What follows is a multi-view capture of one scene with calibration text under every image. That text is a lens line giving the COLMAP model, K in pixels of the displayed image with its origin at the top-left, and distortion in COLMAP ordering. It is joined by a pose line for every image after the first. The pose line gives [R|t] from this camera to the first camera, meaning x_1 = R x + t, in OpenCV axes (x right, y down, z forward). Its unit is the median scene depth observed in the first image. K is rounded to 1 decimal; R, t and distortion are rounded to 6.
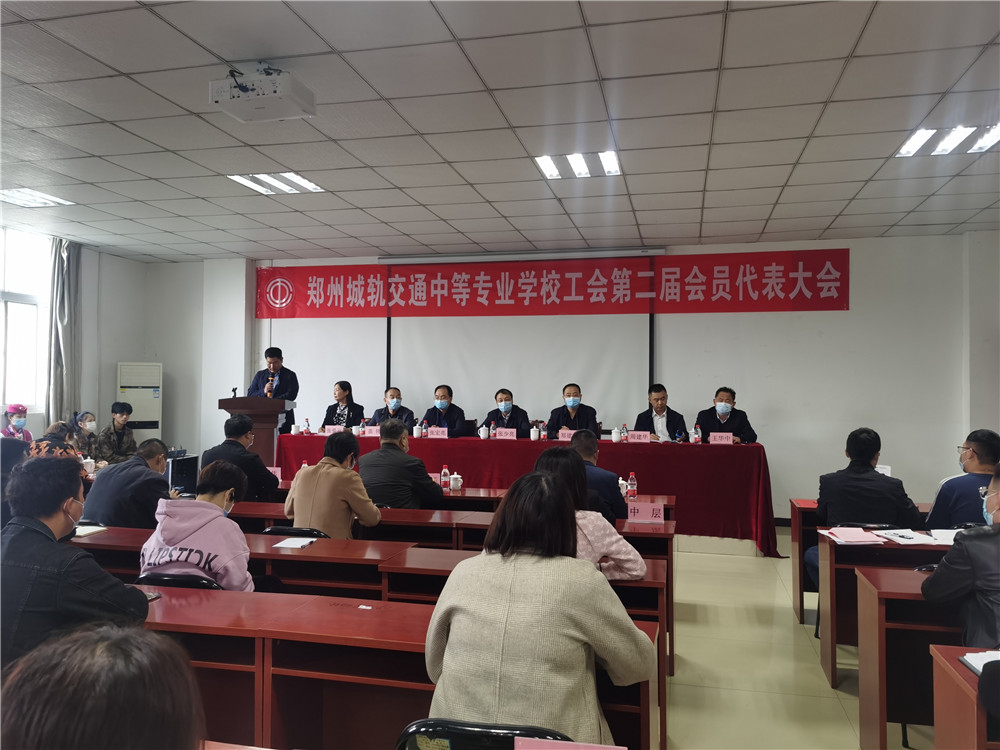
lens RADIAL K [[775.1, 0, 495.4], [0, 775.1, 371.5], [0, 0, 1]] dist [0.043724, 0.005648]
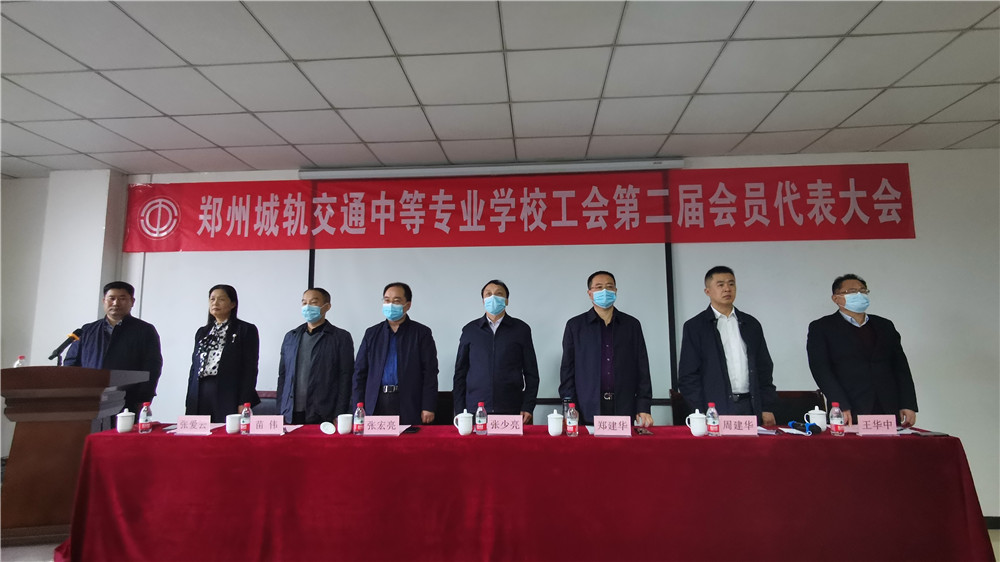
lens RADIAL K [[512.3, 0, 500.0], [0, 512.3, 281.0], [0, 0, 1]] dist [0.003033, -0.000174]
pose [[0.985351, 0.006308, 0.170422, -0.047381], [0.010540, 0.995153, -0.097777, 0.010136], [-0.170213, 0.098141, 0.980508, 0.531870]]
